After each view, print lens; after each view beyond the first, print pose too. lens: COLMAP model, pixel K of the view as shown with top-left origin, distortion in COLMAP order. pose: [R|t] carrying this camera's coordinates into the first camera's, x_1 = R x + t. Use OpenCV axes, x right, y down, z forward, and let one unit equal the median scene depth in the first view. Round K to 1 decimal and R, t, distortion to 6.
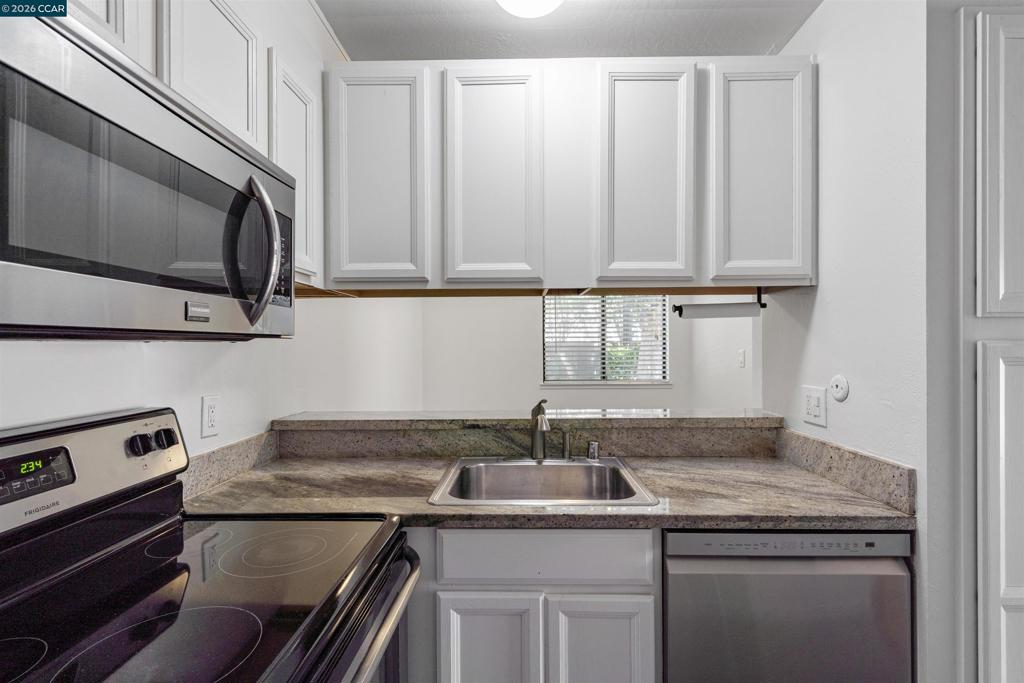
lens RADIAL K [[480.7, 0, 510.4], [0, 480.7, 343.5], [0, 0, 1]] dist [0.002247, 0.001362]
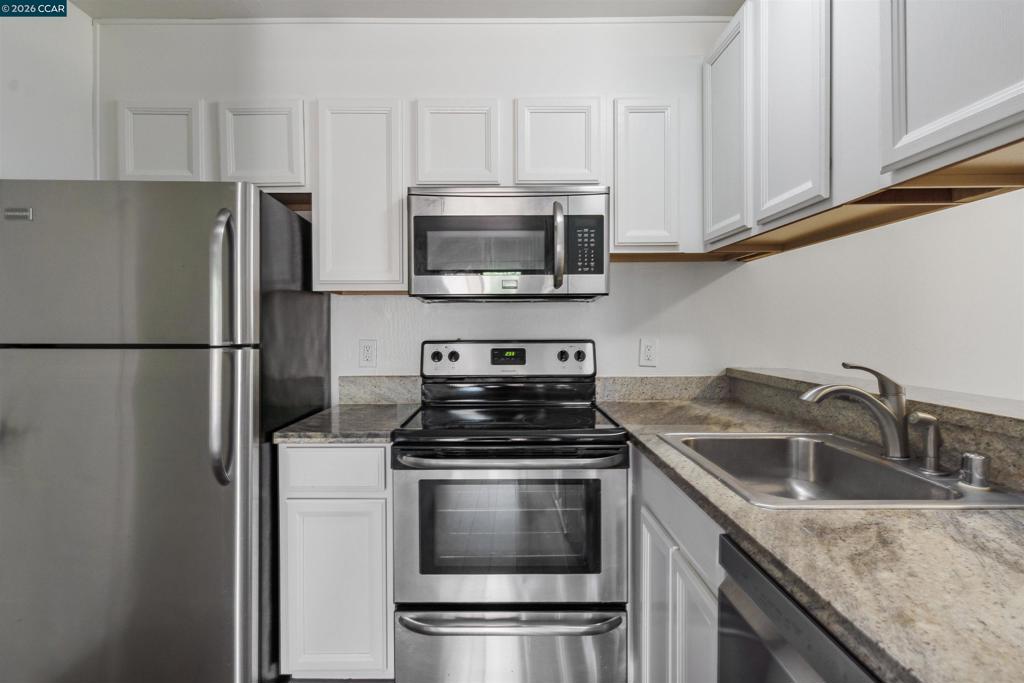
lens RADIAL K [[480.7, 0, 506.7], [0, 480.7, 326.3], [0, 0, 1]] dist [0.002247, 0.001362]
pose [[0.034445, 0.003864, -0.999399, 0.875075], [0.007180, 0.999966, 0.004114, 0.065263], [0.999381, -0.007317, 0.034416, 0.554986]]
